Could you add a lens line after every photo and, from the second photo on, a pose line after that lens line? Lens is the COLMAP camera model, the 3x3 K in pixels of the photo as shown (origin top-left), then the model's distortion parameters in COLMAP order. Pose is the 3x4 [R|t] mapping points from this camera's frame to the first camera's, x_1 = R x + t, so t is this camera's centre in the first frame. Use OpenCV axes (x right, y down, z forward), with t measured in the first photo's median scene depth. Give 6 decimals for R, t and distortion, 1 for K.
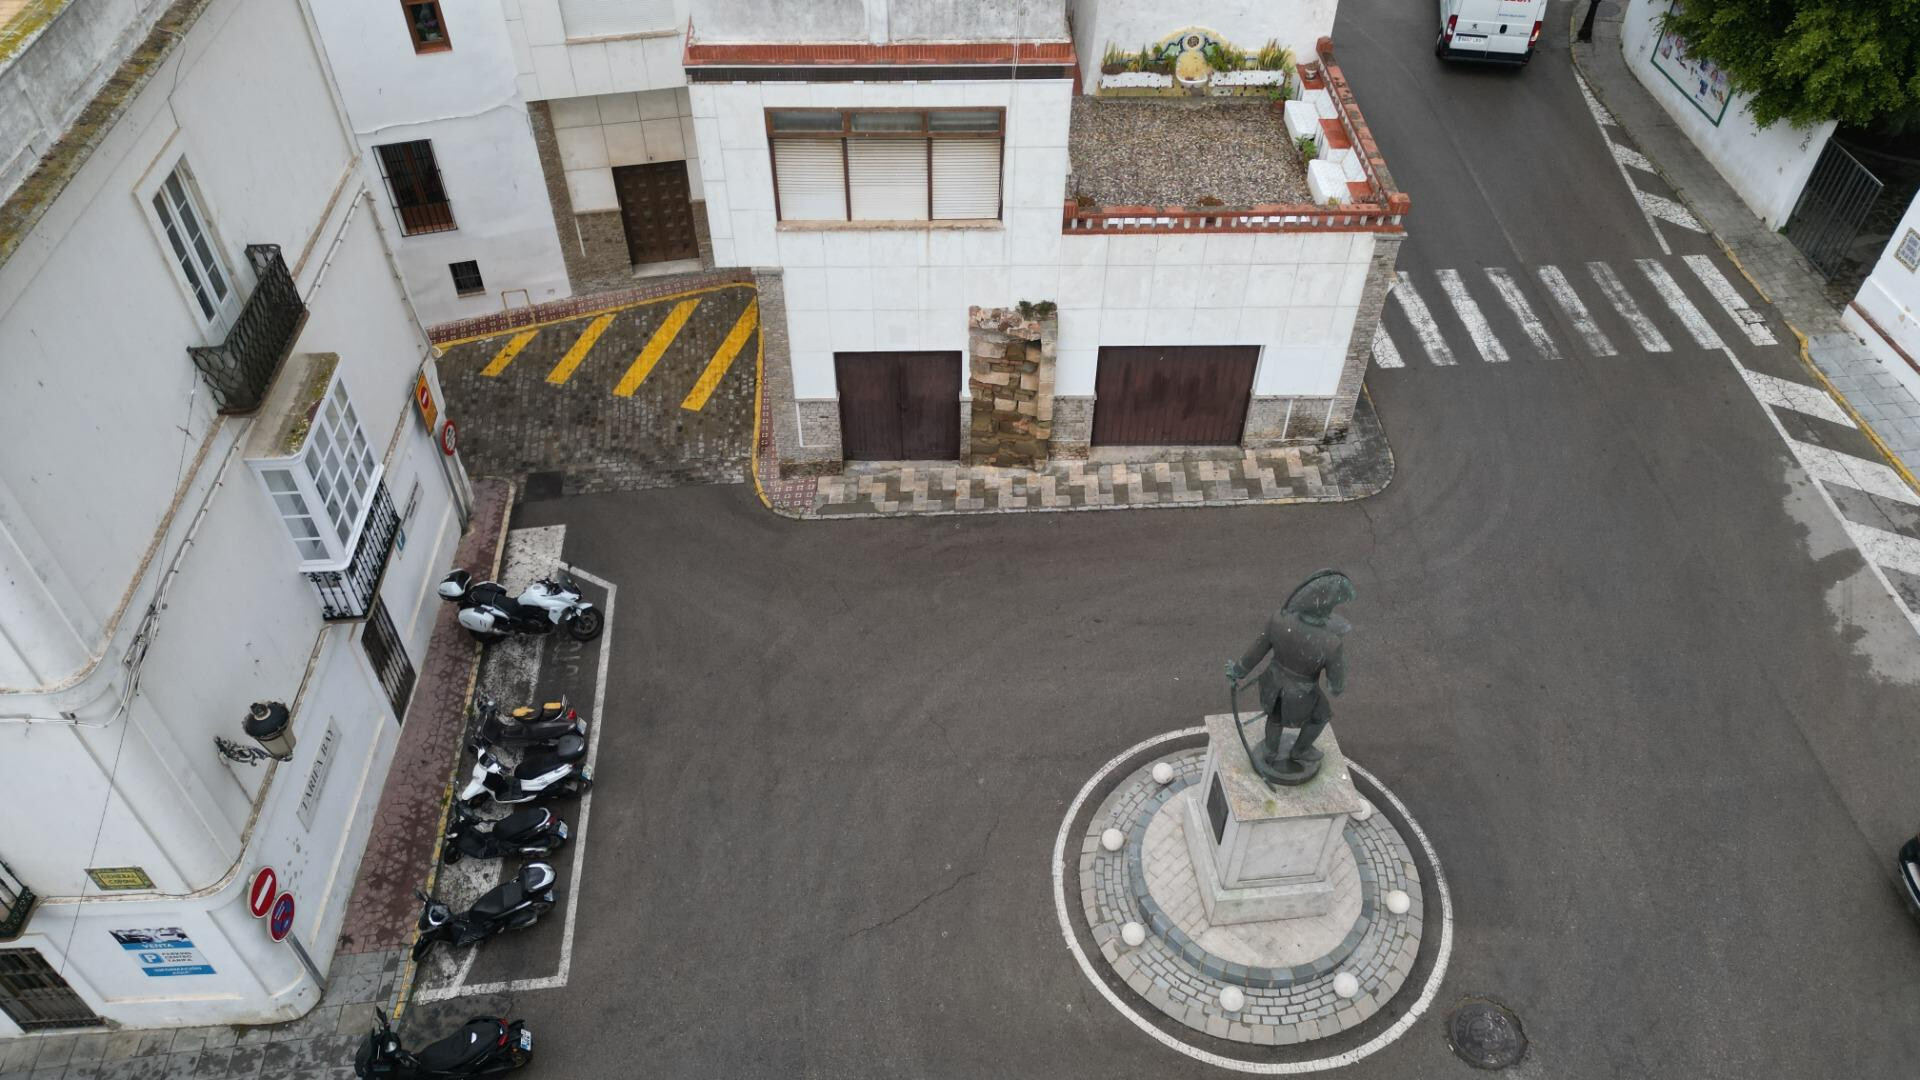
lens RADIAL K [[1365.1, 0, 957.4], [0, 1365.1, 548.7], [0, 0, 1]] dist [0.062841, -0.044975]
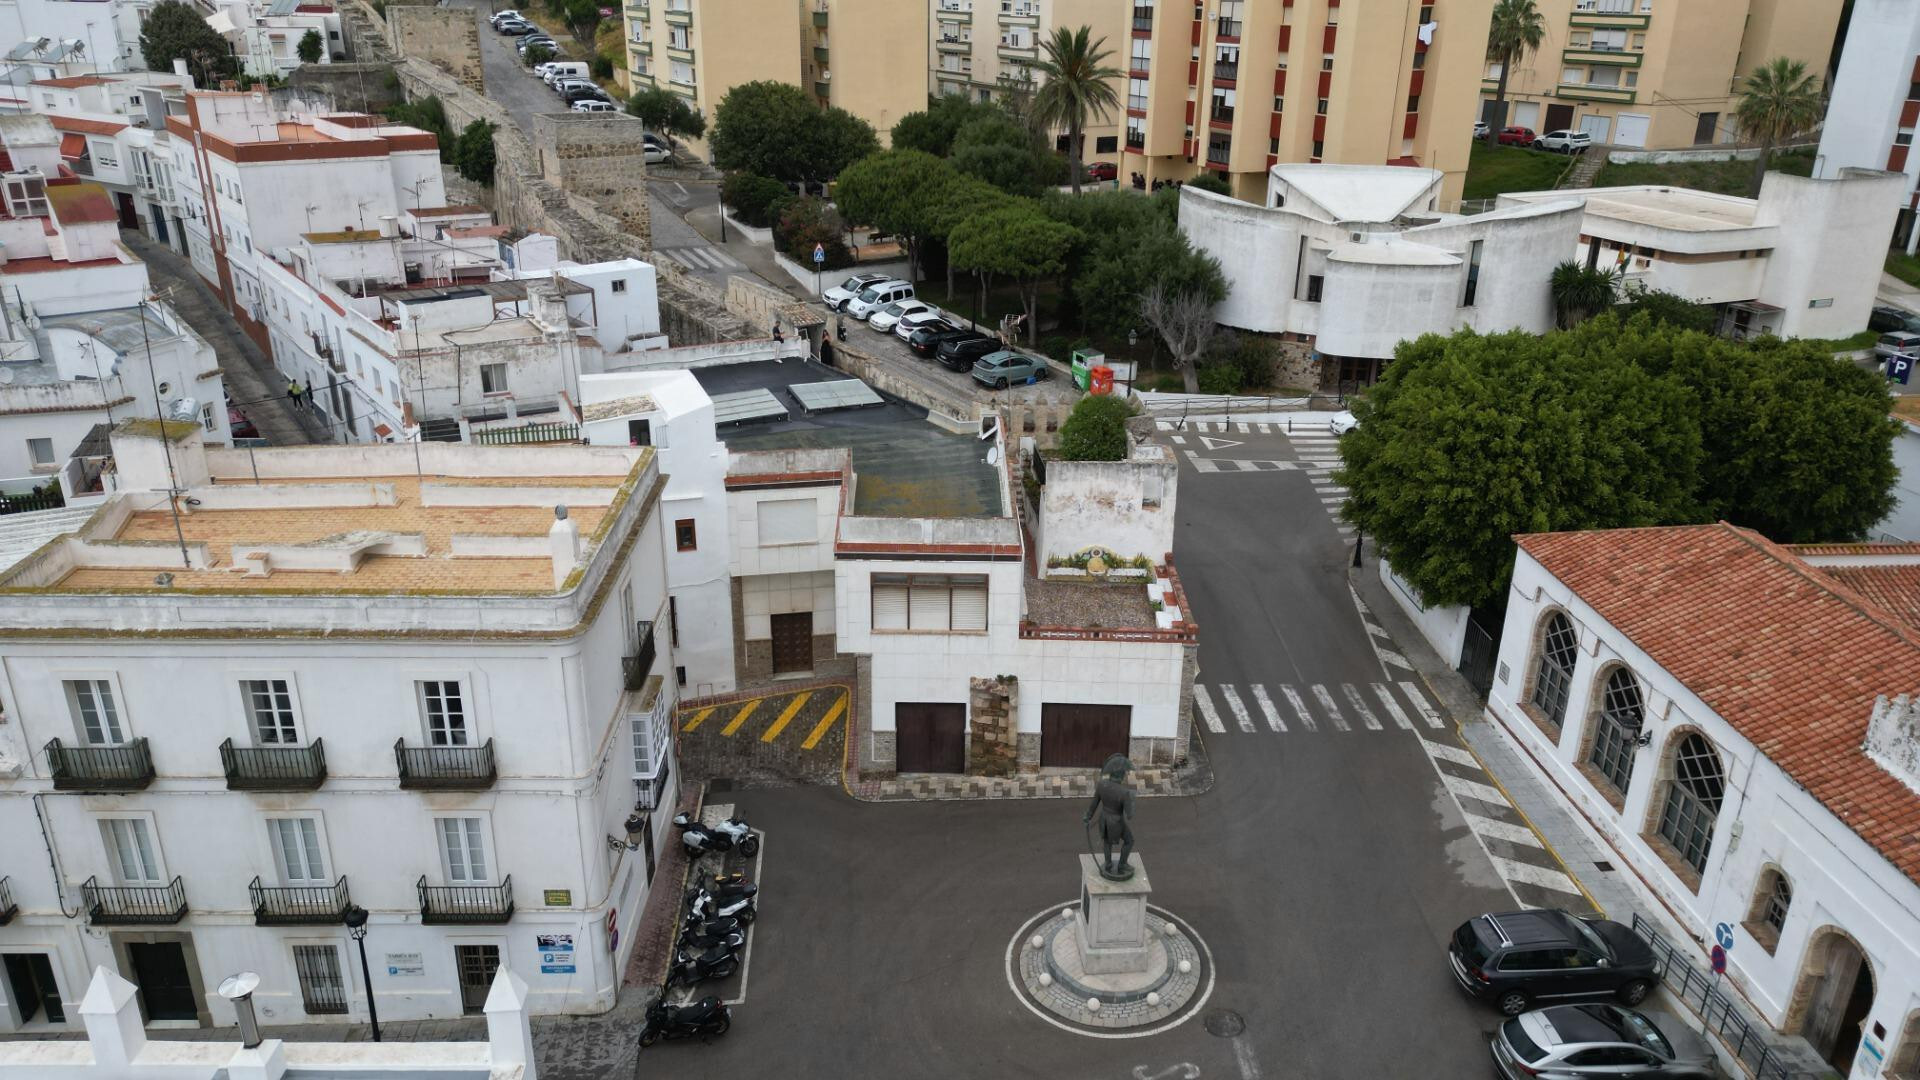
lens RADIAL K [[1365.1, 0, 958.8], [0, 1365.1, 537.8], [0, 0, 1]] dist [0.062841, -0.044975]
pose [[0.999514, 0.019950, -0.023941, 0.032983], [-0.027566, 0.924332, -0.380591, 0.345591], [0.014537, 0.381066, 0.924433, -0.769649]]
